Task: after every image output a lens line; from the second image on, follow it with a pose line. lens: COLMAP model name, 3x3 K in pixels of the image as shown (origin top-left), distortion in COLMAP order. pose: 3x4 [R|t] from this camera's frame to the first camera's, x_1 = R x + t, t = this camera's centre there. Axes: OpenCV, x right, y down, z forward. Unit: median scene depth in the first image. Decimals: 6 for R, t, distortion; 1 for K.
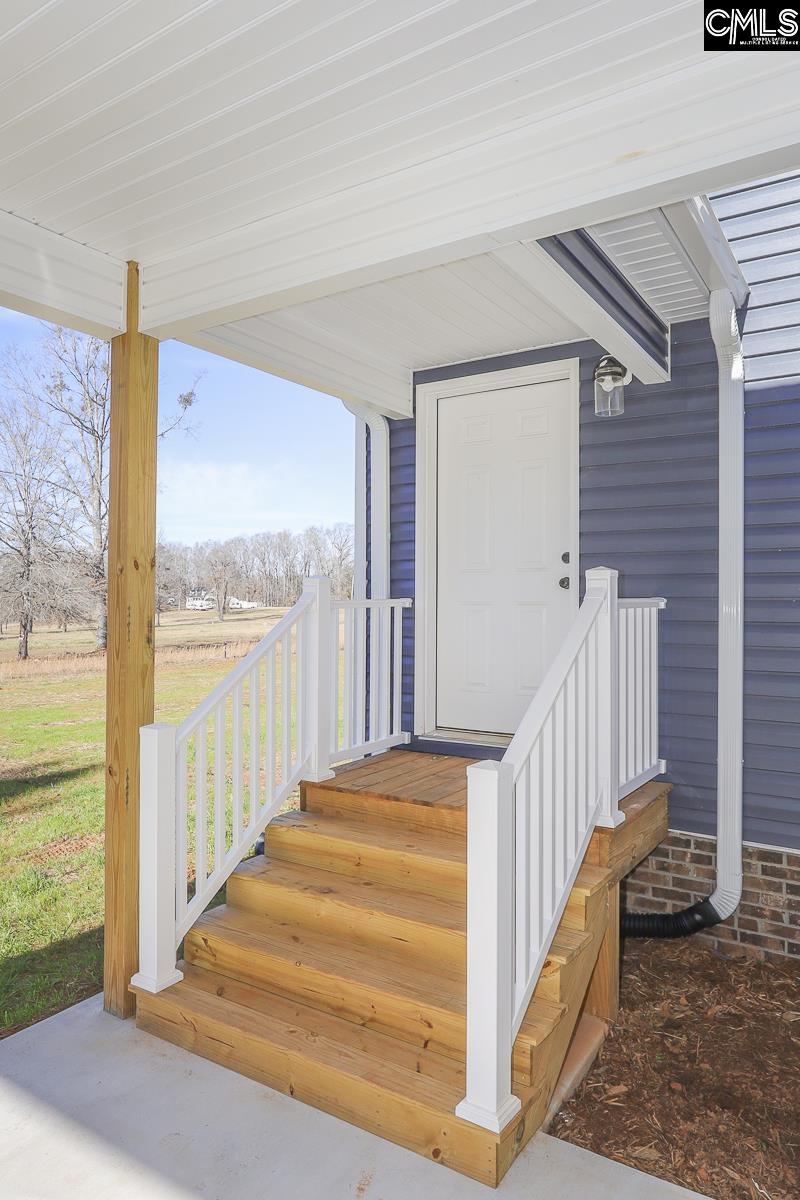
lens RADIAL K [[786.7, 0, 398.3], [0, 786.7, 592.5], [0, 0, 1]] dist [-0.023947, -0.000427]
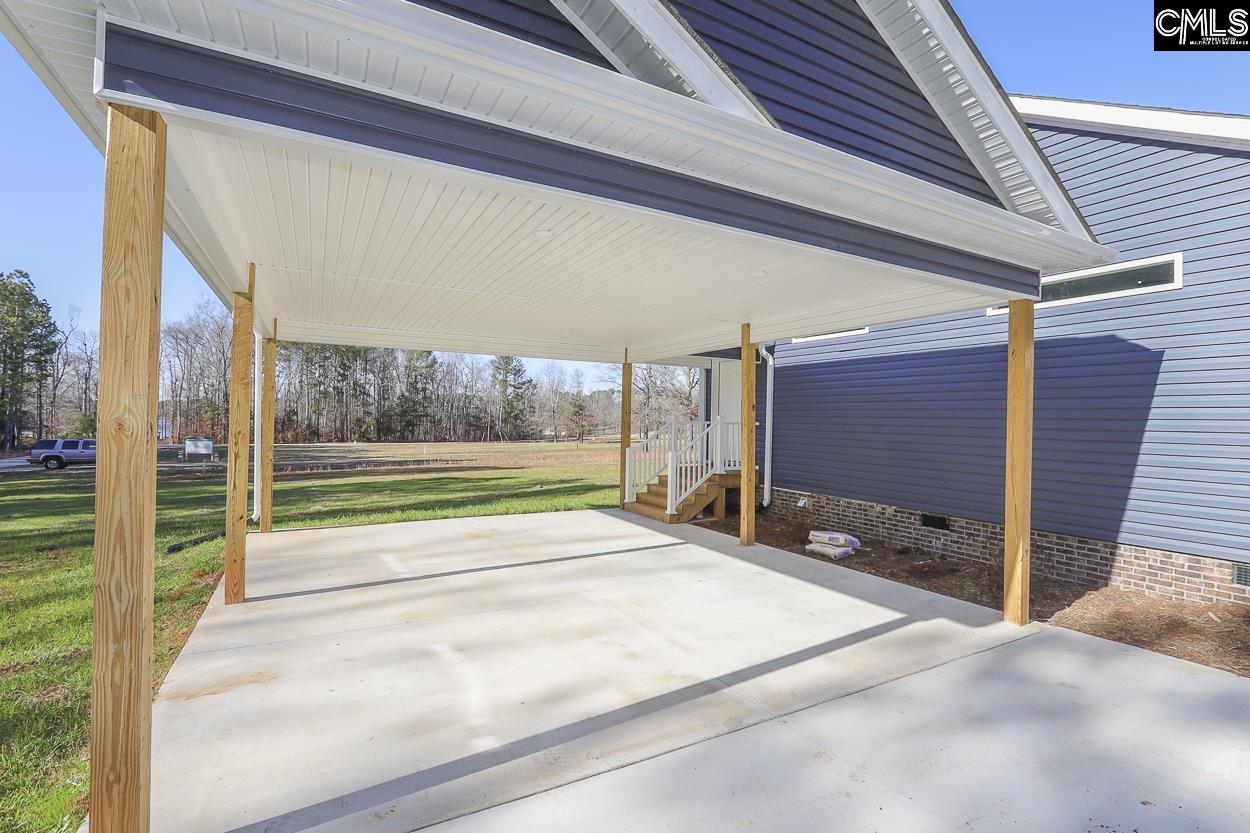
lens RADIAL K [[563.0, 0, 629.1], [0, 563.0, 417.8], [0, 0, 1]] dist [0.001374, 0.000191]
pose [[0.881654, 0.015287, -0.471649, 1.108469], [-0.012497, 0.999881, 0.009047, -0.032850], [0.471731, -0.002082, 0.881740, -1.715203]]
